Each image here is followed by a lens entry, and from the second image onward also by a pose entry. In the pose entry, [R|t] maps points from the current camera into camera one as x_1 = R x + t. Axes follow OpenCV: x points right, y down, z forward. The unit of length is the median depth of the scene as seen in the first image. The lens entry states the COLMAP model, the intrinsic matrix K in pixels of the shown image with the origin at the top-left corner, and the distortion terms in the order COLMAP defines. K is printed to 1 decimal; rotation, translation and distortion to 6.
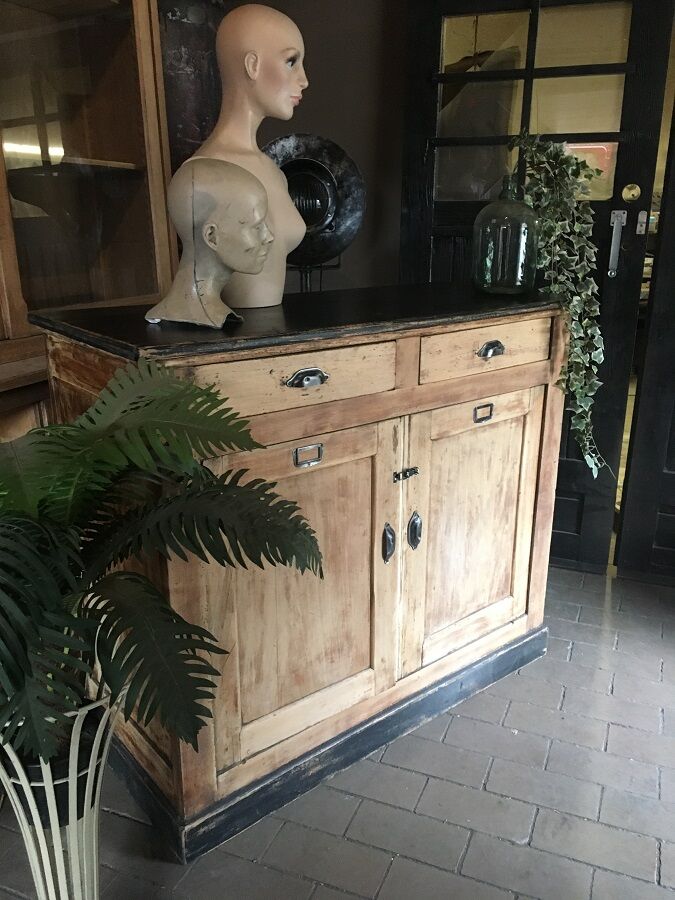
lens RADIAL K [[766.4, 0, 340.5], [0, 766.4, 444.3], [0, 0, 1]] dist [0.071842, -0.089538]
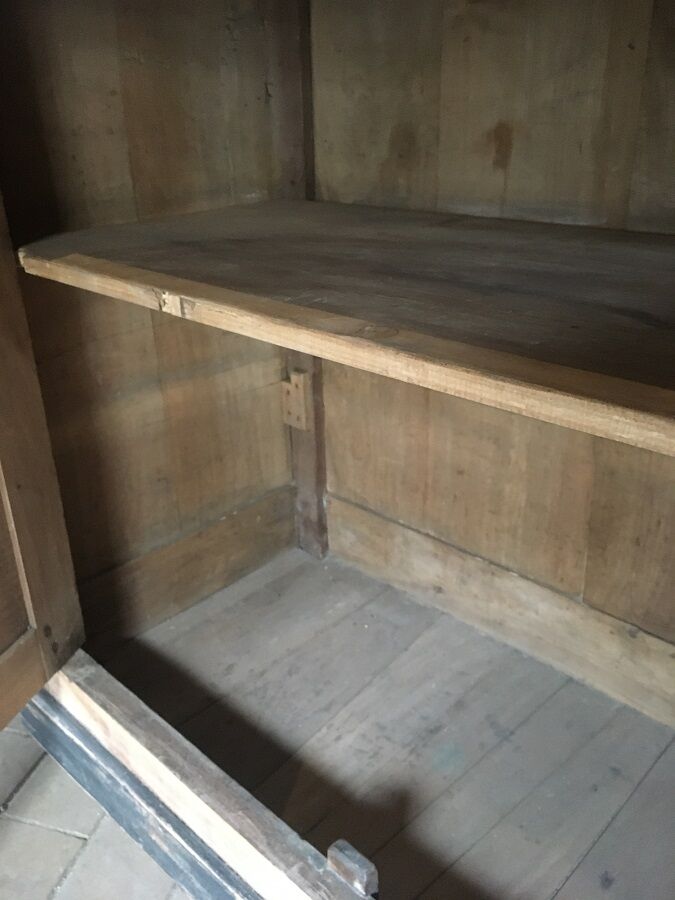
lens RADIAL K [[766.4, 0, 339.7], [0, 766.4, 459.5], [0, 0, 1]] dist [0.071842, -0.089538]
pose [[0.116454, 0.419897, -0.900070, 0.290547], [-0.274923, 0.884453, 0.377041, 0.010614], [0.954388, 0.203541, 0.218437, 0.915126]]
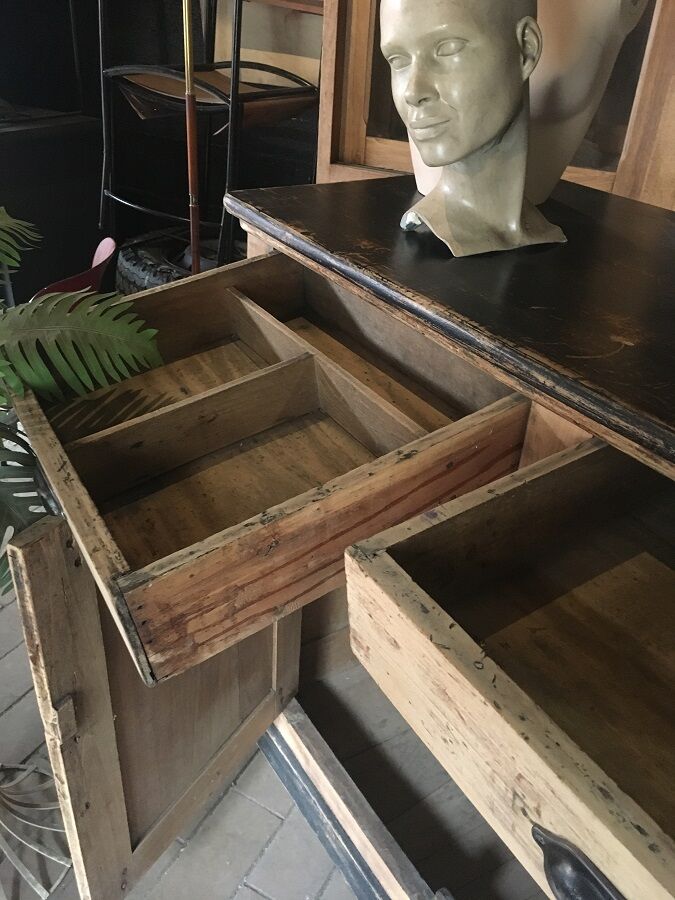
lens RADIAL K [[766.4, 0, 340.0], [0, 766.4, 449.2], [0, 0, 1]] dist [0.071842, -0.089538]
pose [[-0.128049, 0.501246, -0.855778, 0.403745], [-0.337791, 0.789248, 0.512821, -0.259995], [0.932470, 0.354740, 0.068253, 0.787408]]
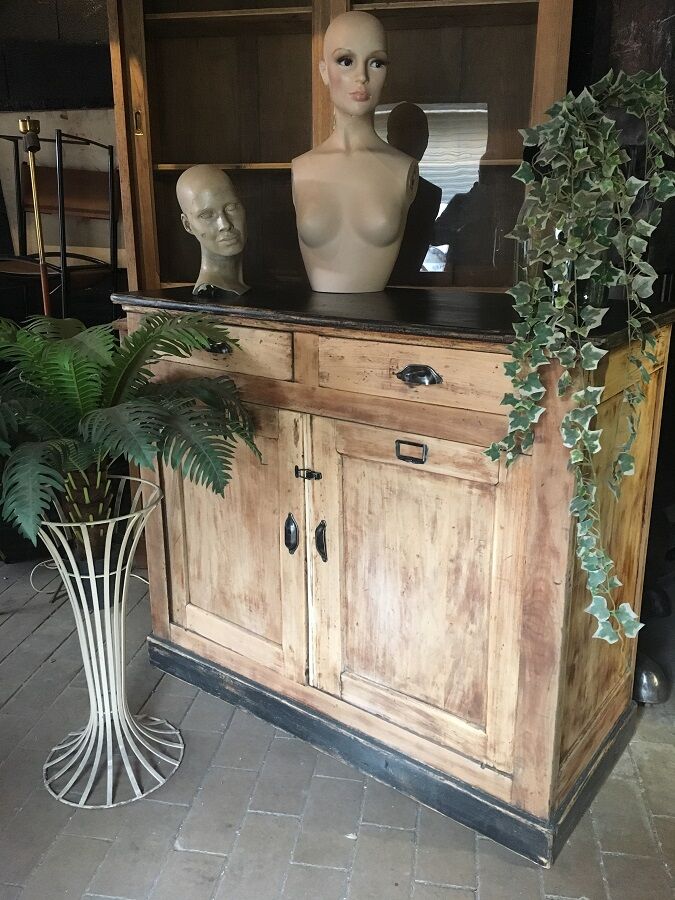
lens RADIAL K [[766.4, 0, 343.9], [0, 766.4, 449.9], [0, 0, 1]] dist [0.071842, -0.089538]
pose [[0.224315, 0.276415, -0.934493, 0.945637], [-0.280944, 0.936559, 0.209589, -0.196239], [0.933142, 0.215526, 0.287742, 0.718108]]
